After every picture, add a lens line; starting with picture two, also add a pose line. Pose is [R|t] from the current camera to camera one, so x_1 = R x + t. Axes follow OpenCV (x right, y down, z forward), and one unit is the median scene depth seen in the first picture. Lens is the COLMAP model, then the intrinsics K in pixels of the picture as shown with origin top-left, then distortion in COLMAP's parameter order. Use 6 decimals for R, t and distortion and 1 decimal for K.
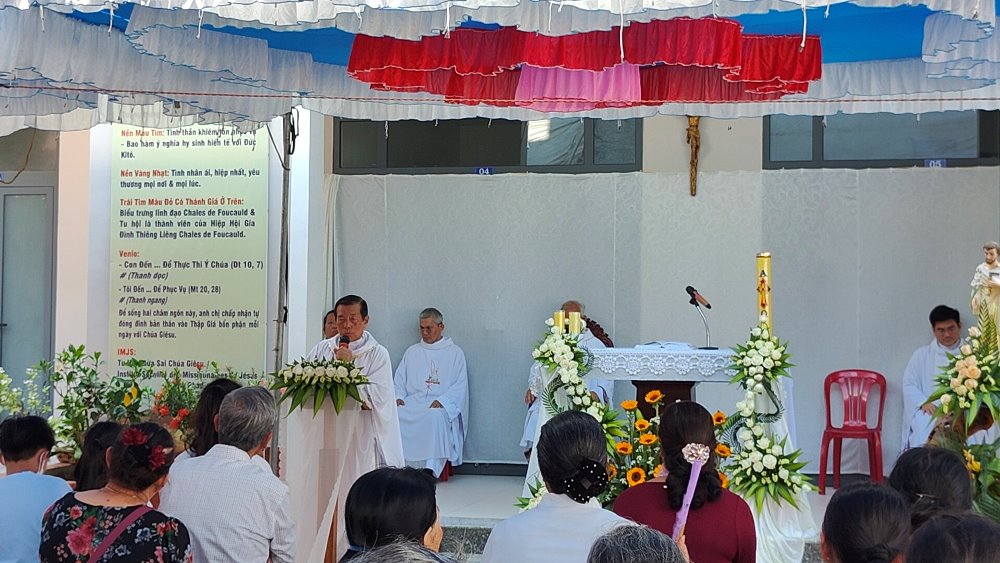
lens RADIAL K [[1533.7, 0, 500.0], [0, 1533.7, 281.5], [0, 0, 1]] dist [0.064825, 0.089396]
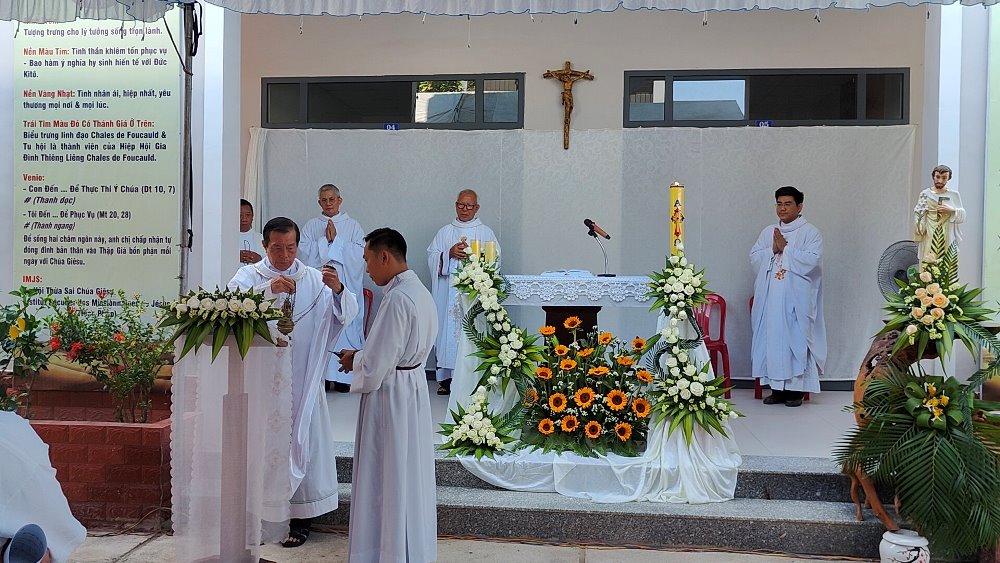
lens RADIAL K [[857.7, 0, 493.3], [0, 857.7, 279.6], [0, 0, 1]] dist [0.069173, -0.167754]
pose [[0.990997, -0.000936, 0.133883, -0.028847], [-0.005804, 0.998735, 0.049941, 0.017810], [-0.133760, -0.050269, 0.989738, 0.437711]]
